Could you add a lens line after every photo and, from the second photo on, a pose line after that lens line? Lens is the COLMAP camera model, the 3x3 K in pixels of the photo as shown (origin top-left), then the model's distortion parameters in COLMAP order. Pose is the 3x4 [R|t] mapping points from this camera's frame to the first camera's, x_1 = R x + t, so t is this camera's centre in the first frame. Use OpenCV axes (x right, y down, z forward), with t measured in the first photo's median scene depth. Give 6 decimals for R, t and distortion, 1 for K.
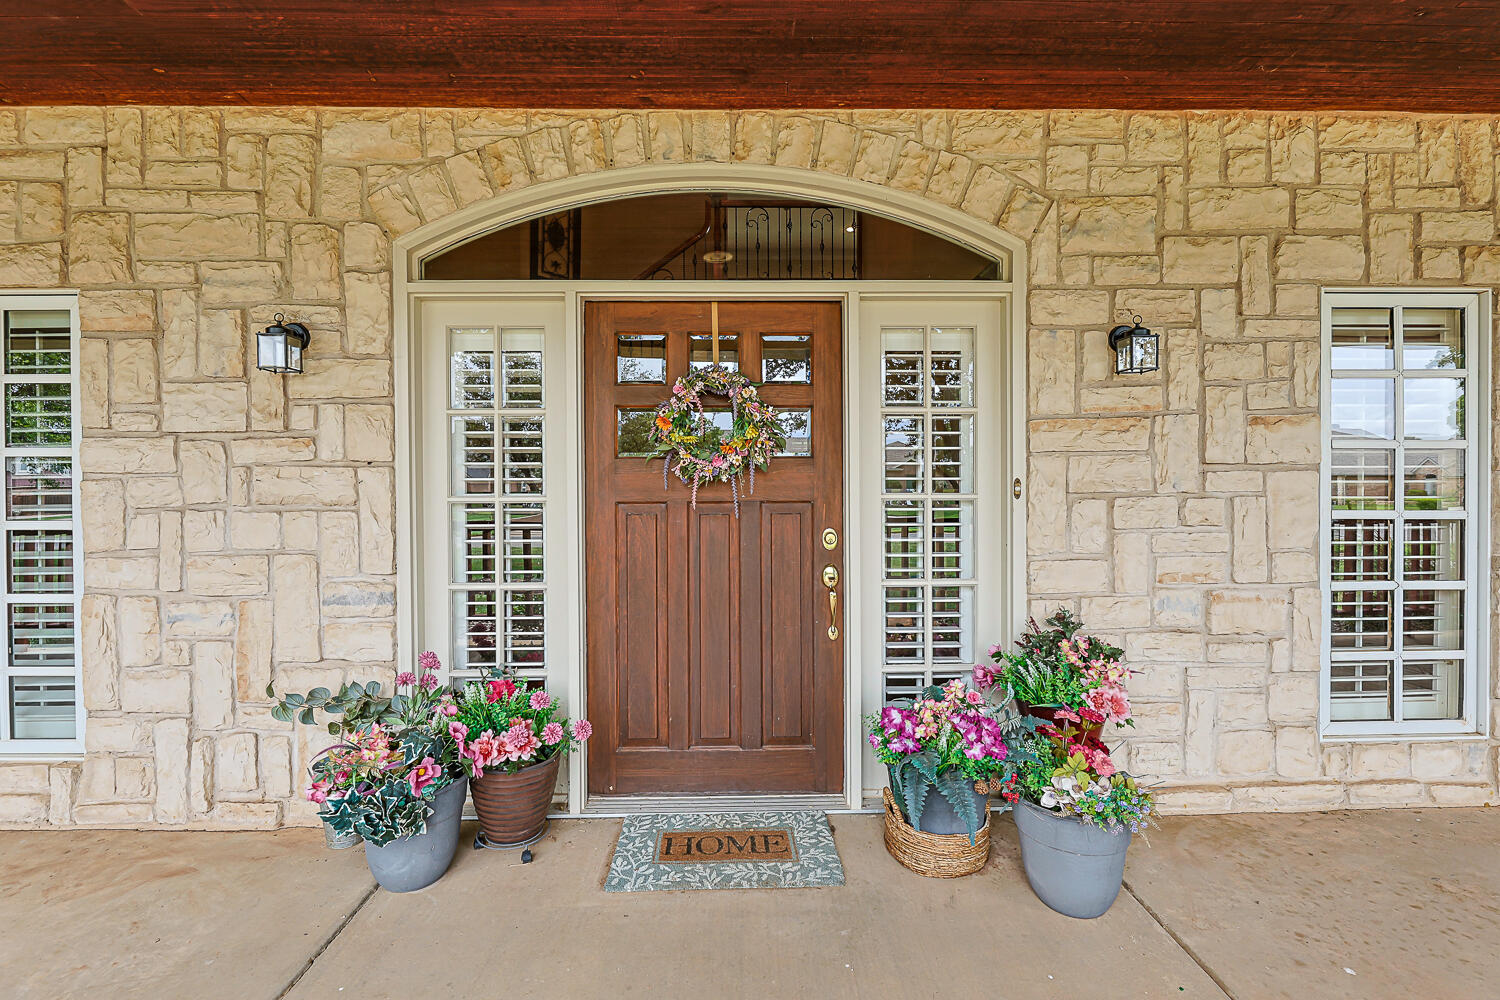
lens RADIAL K [[644.9, 0, 745.0], [0, 644.9, 503.5], [0, 0, 1]] dist [-0.001475, -0.000345]
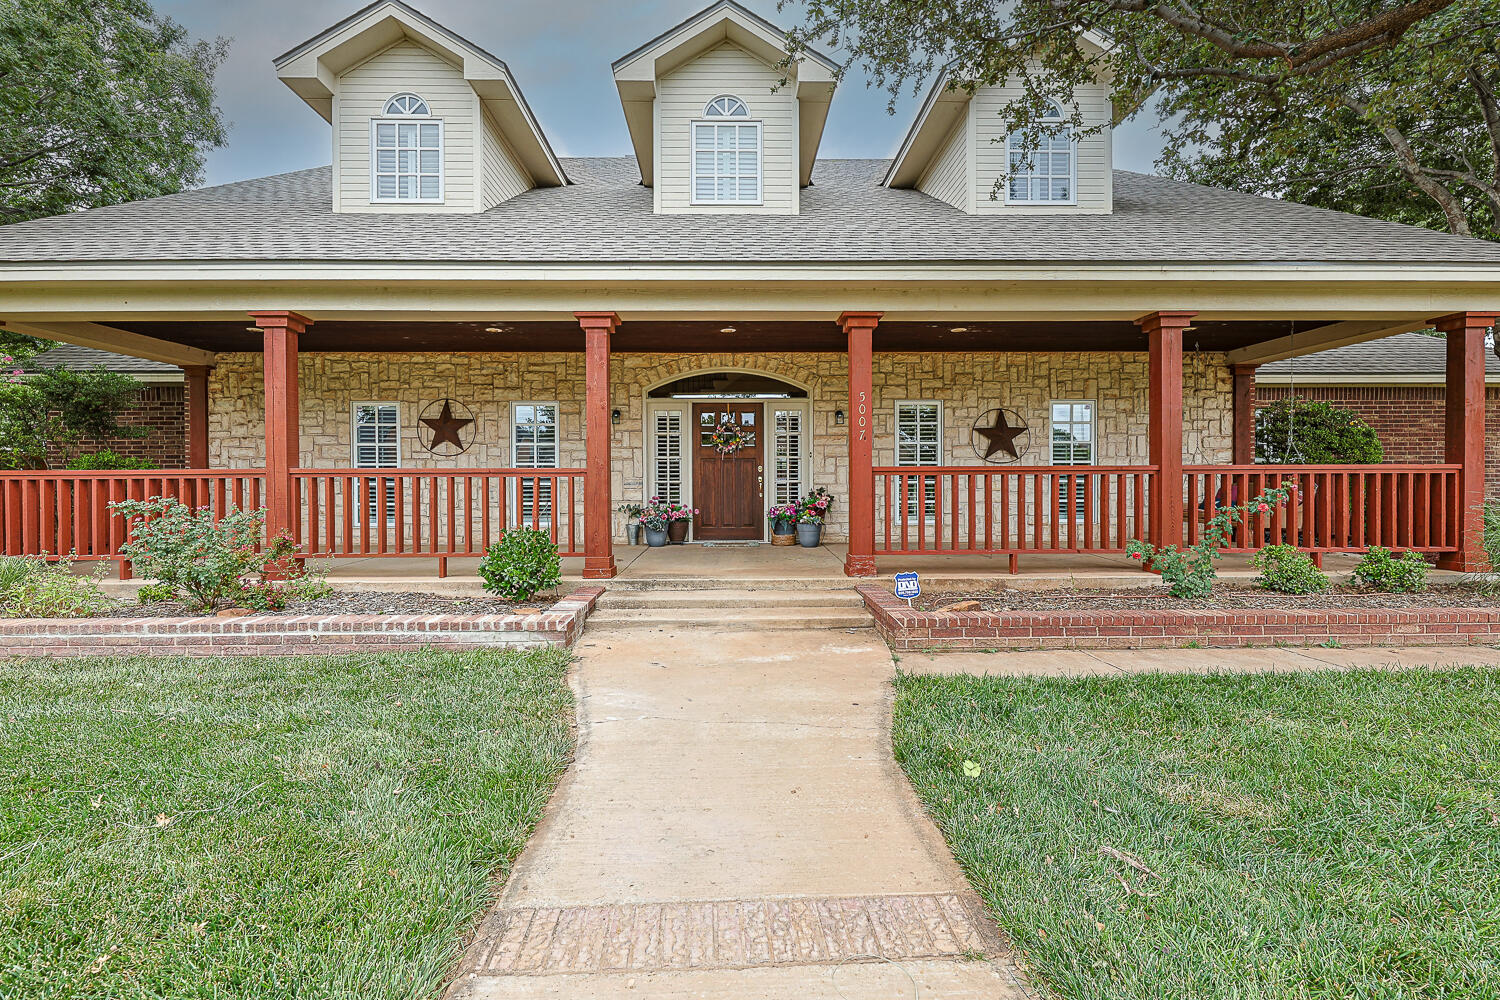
lens RADIAL K [[644.9, 0, 752.1], [0, 644.9, 487.4], [0, 0, 1]] dist [-0.001475, -0.000345]
pose [[0.999963, 0.001956, 0.008342, 0.058609], [-0.001932, 0.999994, -0.002824, 0.174520], [-0.008347, 0.002808, 0.999961, -2.680785]]
